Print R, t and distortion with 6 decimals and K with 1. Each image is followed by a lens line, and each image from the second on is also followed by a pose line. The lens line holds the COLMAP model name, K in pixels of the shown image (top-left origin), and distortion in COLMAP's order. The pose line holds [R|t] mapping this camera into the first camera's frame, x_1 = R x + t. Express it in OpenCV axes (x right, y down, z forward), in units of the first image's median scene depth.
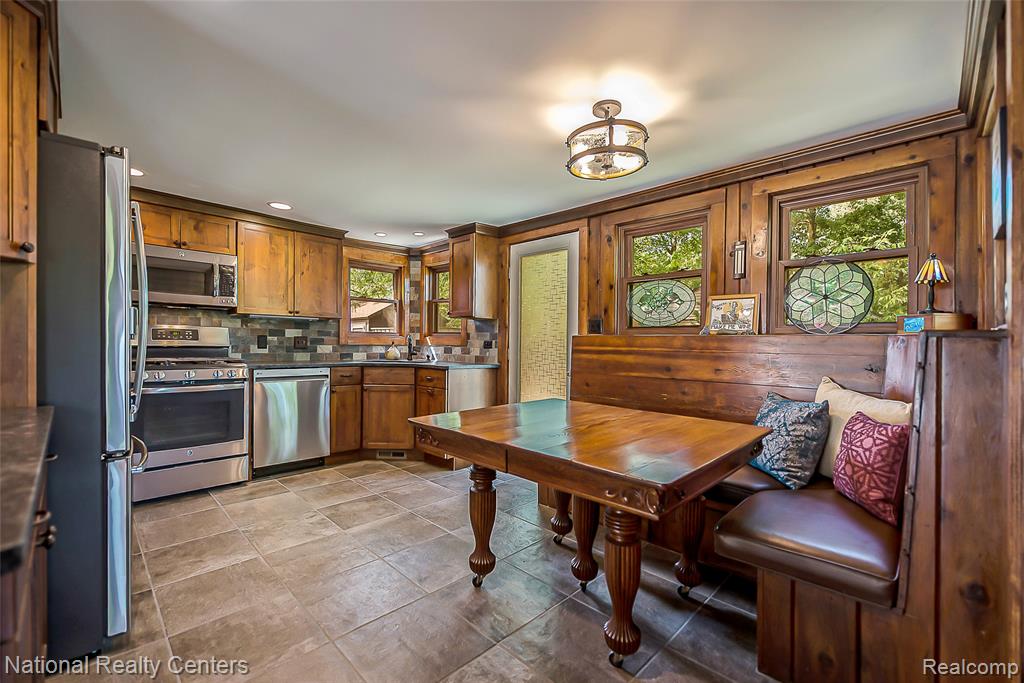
lens RADIAL K [[438.4, 0, 512.0], [0, 438.4, 341.5], [0, 0, 1]] dist [-0.000782, -0.000089]
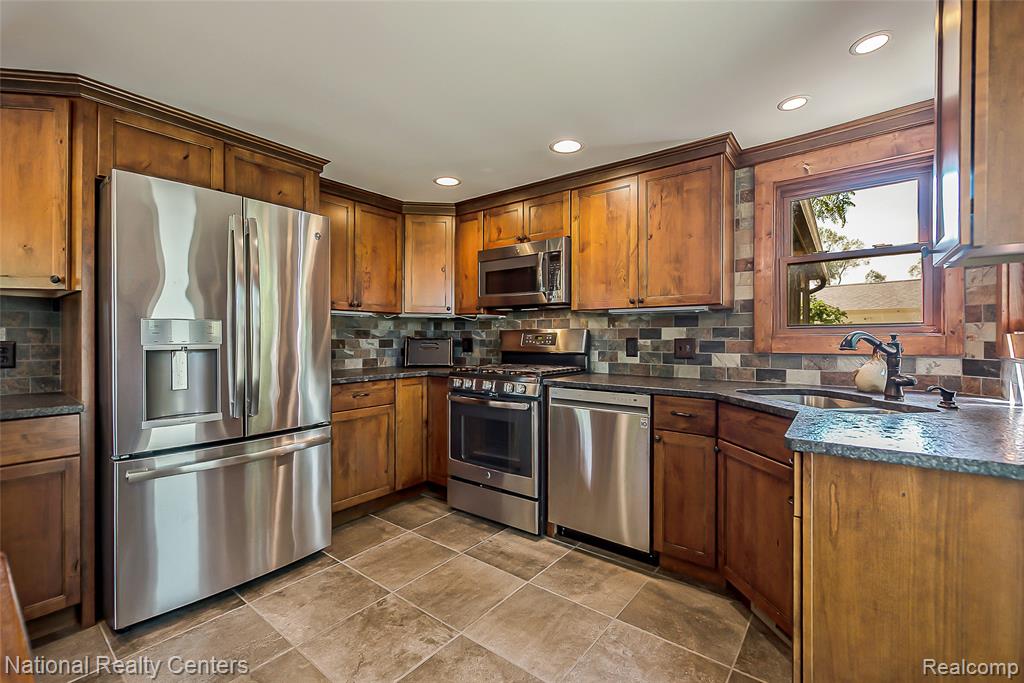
lens RADIAL K [[438.4, 0, 512.0], [0, 438.4, 341.5], [0, 0, 1]] dist [-0.000782, -0.000089]
pose [[0.121388, -0.005597, -0.992589, 0.113957], [0.005830, 0.999971, -0.004926, -0.006410], [0.992588, -0.005188, 0.121417, 0.756656]]
